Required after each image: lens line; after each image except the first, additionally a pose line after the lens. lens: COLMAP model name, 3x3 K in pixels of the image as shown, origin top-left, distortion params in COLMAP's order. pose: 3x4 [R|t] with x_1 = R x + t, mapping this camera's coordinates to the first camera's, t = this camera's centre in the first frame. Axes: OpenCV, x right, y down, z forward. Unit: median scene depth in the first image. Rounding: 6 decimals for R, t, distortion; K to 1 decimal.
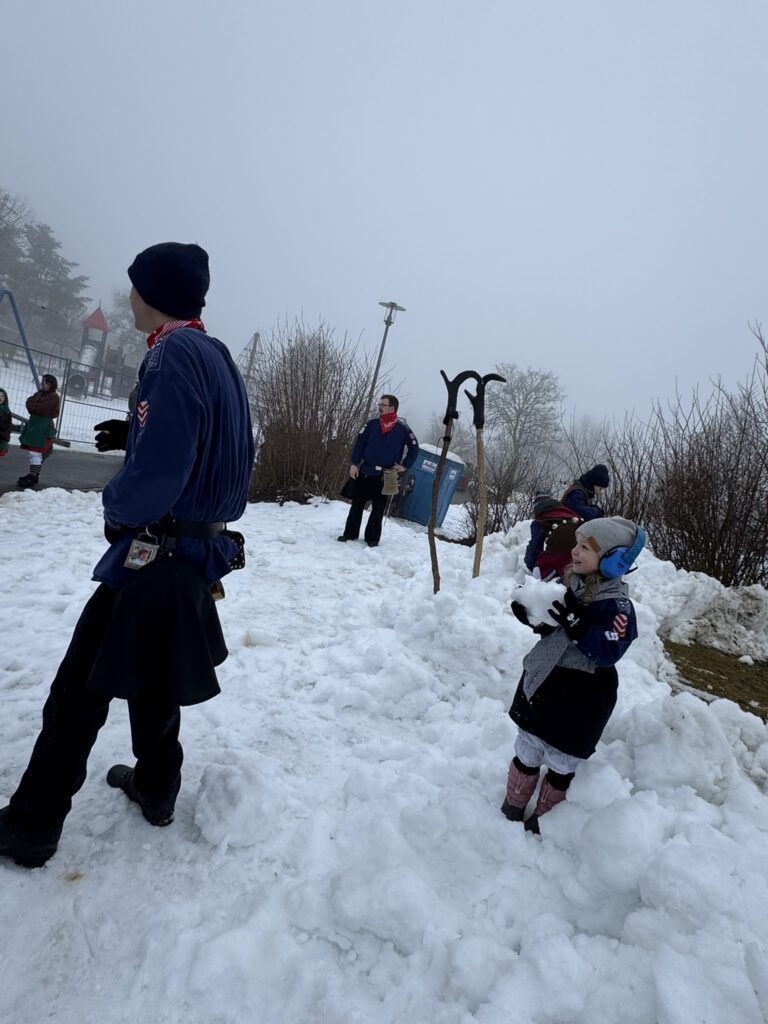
lens RADIAL K [[737.8, 0, 384.0], [0, 737.8, 512.0], [0, 0, 1]] dist [-0.028328, -0.000102]
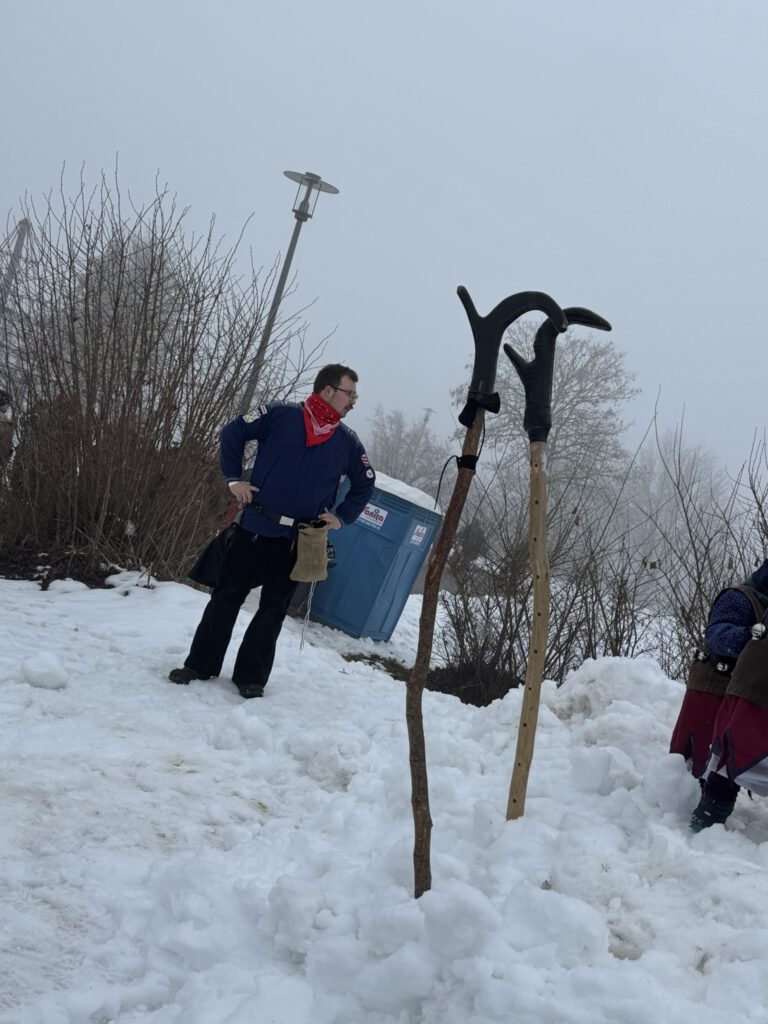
lens RADIAL K [[1070.2, 0, 384.0], [0, 1070.2, 512.0], [0, 0, 1]] dist [0.090749, -0.029233]
pose [[0.991075, 0.052711, 0.122444, -0.020157], [-0.046794, 0.997617, -0.050706, -0.033684], [-0.124825, 0.044524, 0.991179, 0.353600]]
